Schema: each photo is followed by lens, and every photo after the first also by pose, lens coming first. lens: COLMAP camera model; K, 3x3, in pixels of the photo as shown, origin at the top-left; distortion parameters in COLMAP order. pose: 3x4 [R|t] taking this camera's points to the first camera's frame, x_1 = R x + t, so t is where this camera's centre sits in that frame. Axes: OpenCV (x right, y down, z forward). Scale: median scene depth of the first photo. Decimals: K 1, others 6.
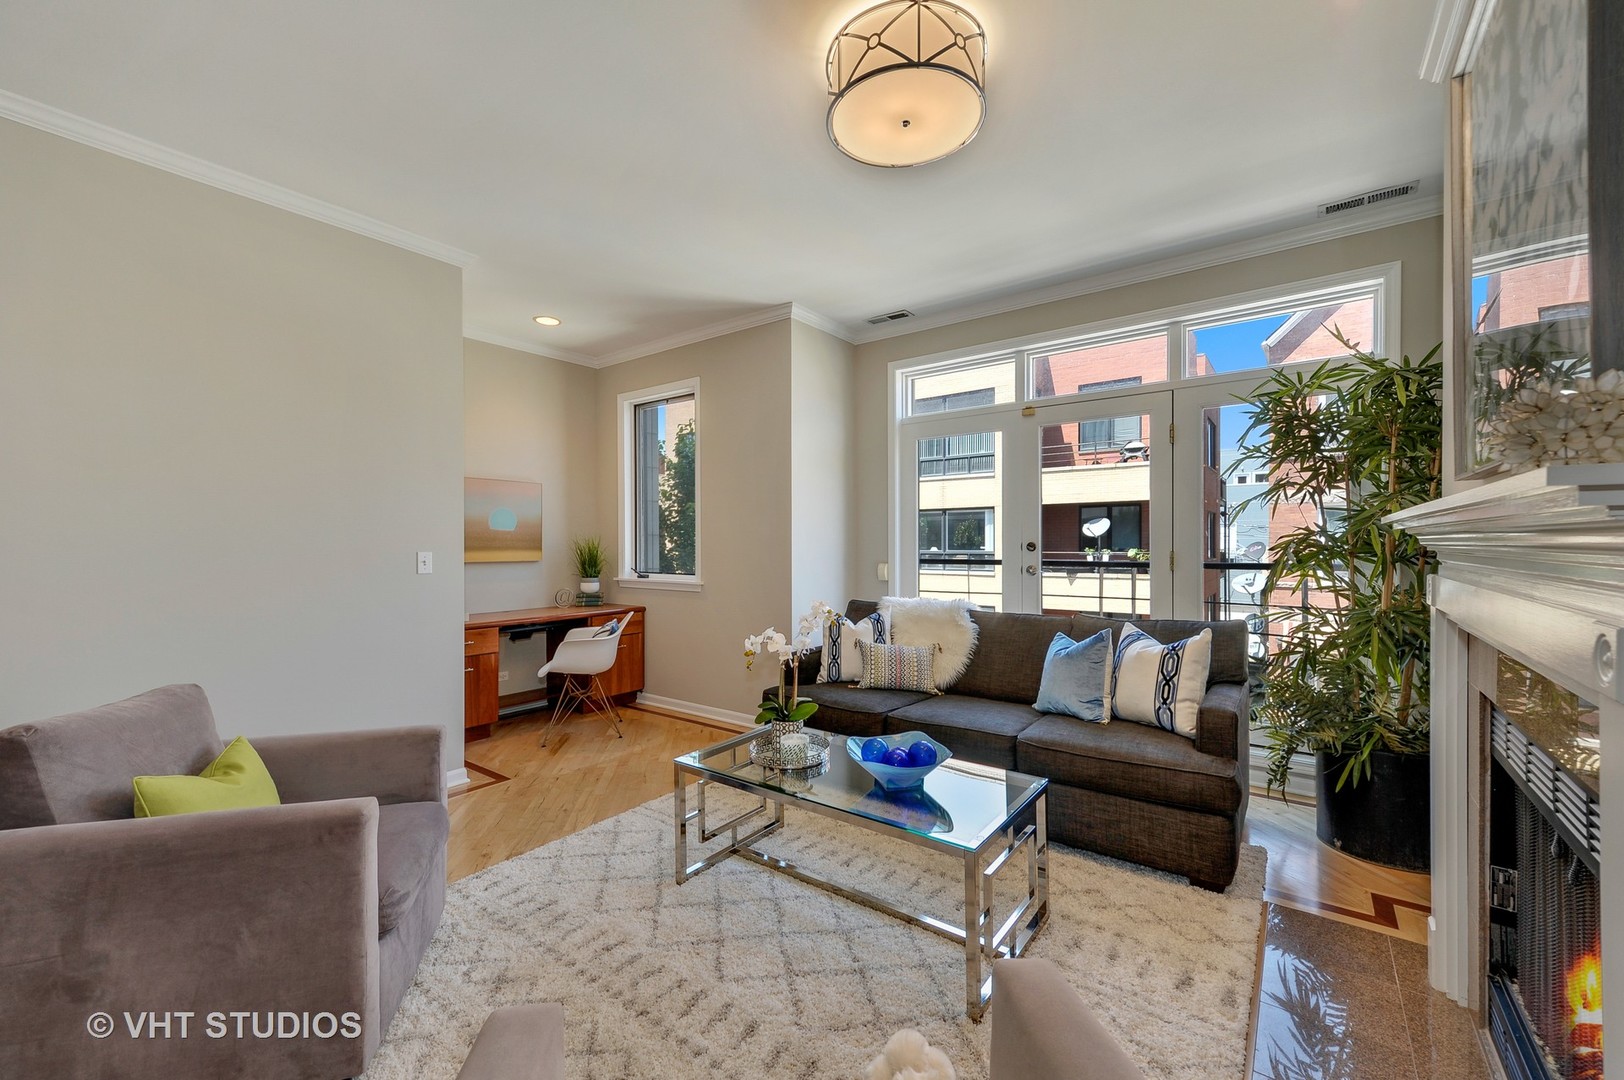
lens RADIAL K [[656.7, 0, 816.7], [0, 656.7, 542.2], [0, 0, 1]] dist [-0.000882, -0.000118]
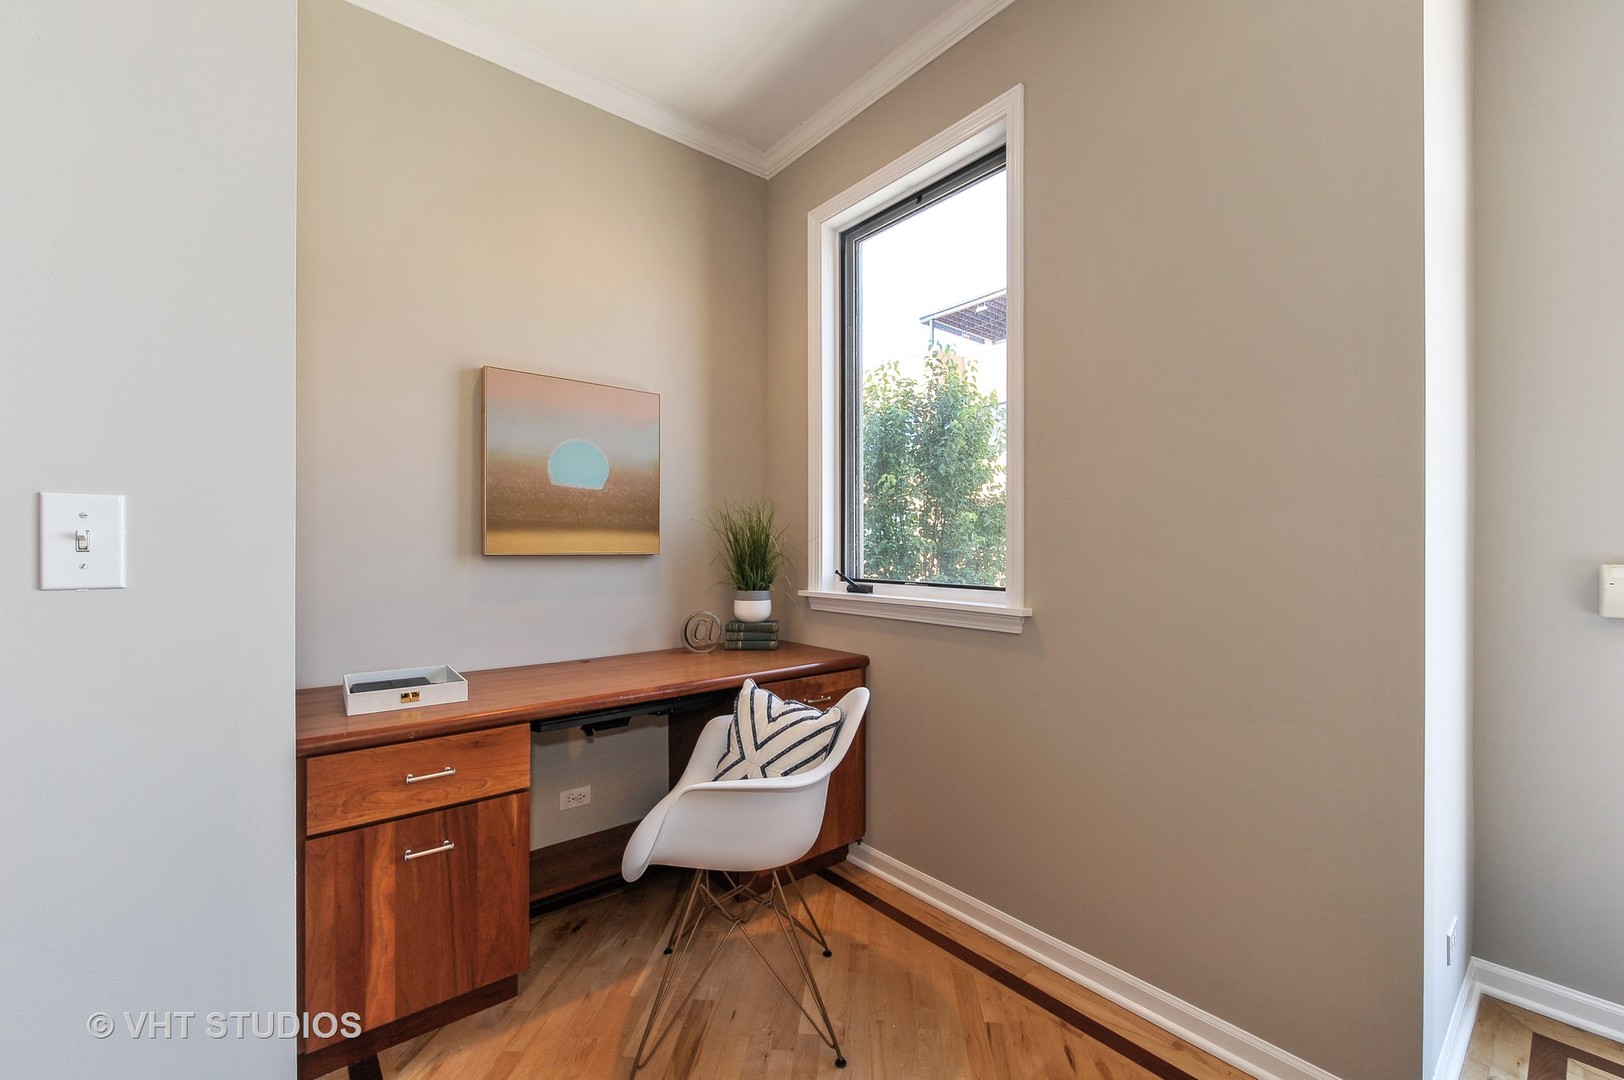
lens RADIAL K [[656.7, 0, 808.6], [0, 656.7, 541.9], [0, 0, 1]] dist [-0.000882, -0.000118]
pose [[0.972623, 0.002944, -0.232372, -0.200930], [-0.003767, 0.999988, -0.003095, 0.020829], [0.232360, 0.003886, 0.972622, 0.561040]]
